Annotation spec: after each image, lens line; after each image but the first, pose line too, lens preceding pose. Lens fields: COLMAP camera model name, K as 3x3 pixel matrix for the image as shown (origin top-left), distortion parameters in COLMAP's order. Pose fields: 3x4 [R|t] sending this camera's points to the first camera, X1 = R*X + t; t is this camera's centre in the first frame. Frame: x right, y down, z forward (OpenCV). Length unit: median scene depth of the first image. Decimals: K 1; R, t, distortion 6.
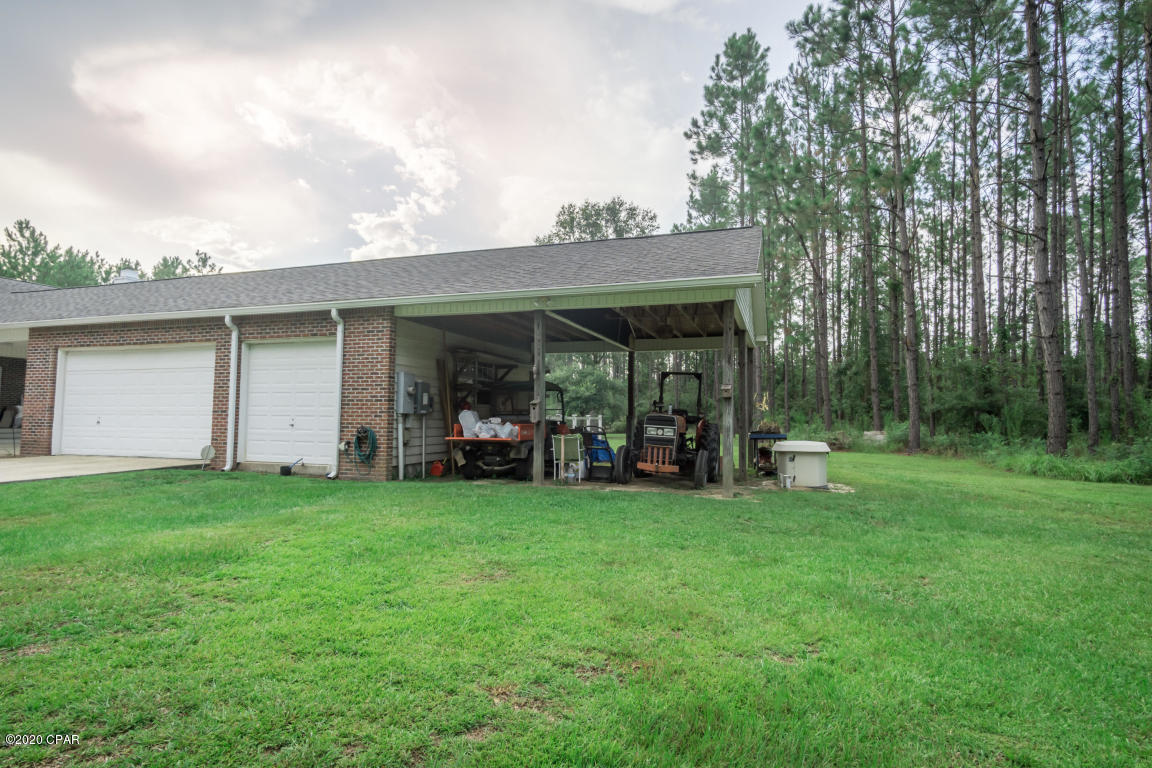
lens RADIAL K [[607.9, 0, 573.6], [0, 607.9, 380.8], [0, 0, 1]] dist [-0.002829, 0.002248]
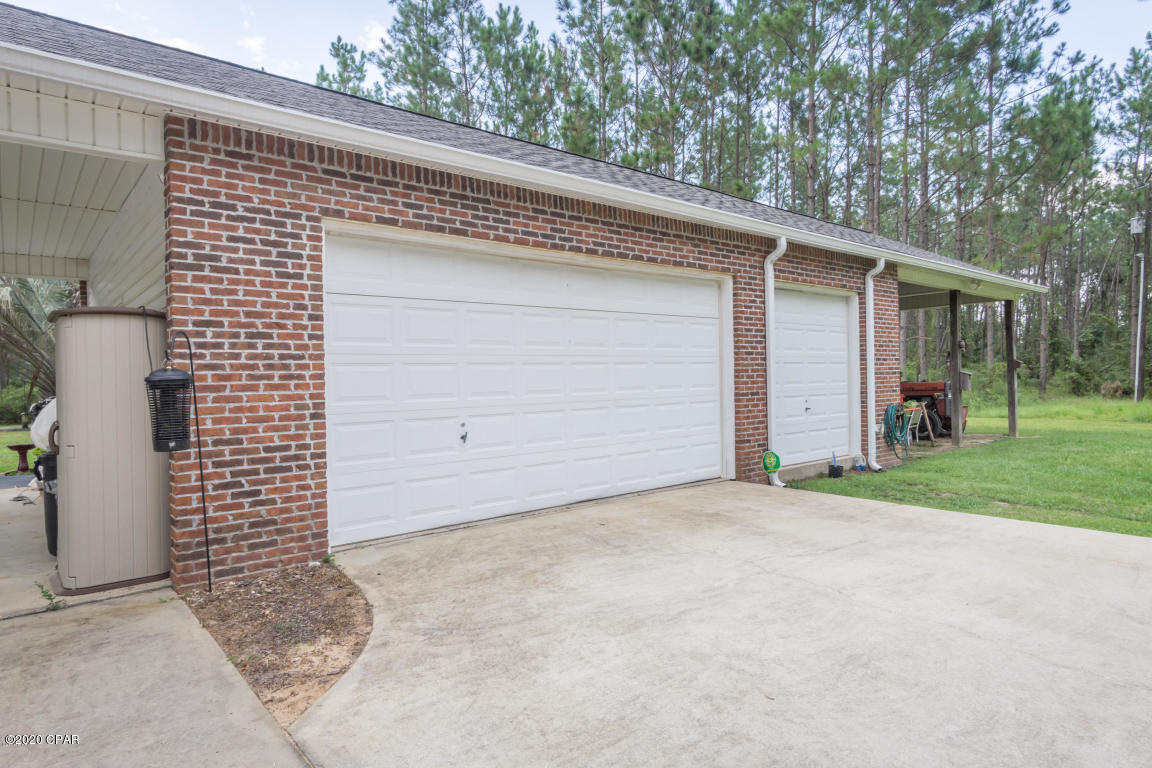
lens RADIAL K [[662.3, 0, 571.8], [0, 662.3, 382.9], [0, 0, 1]] dist [0.003928, 0.002545]
pose [[0.522870, -0.026524, 0.851999, -1.077573], [-0.030671, 0.998283, 0.049901, 0.010659], [-0.851860, -0.052223, 0.521159, 0.707484]]
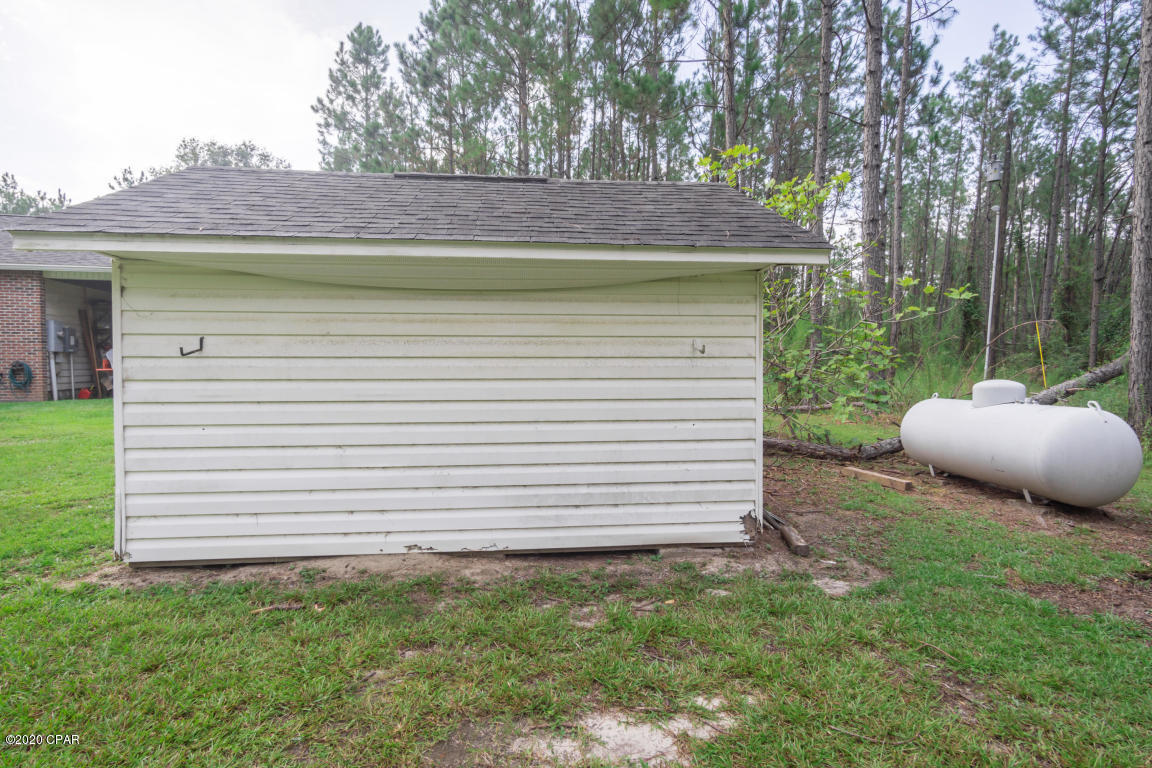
lens RADIAL K [[607.9, 0, 580.3], [0, 607.9, 380.0], [0, 0, 1]] dist [-0.002829, 0.002248]
pose [[0.849538, -0.026934, 0.526840, -0.003799], [-0.021159, 0.996152, 0.085045, -0.017546], [-0.527103, -0.083396, 0.845699, -0.592621]]
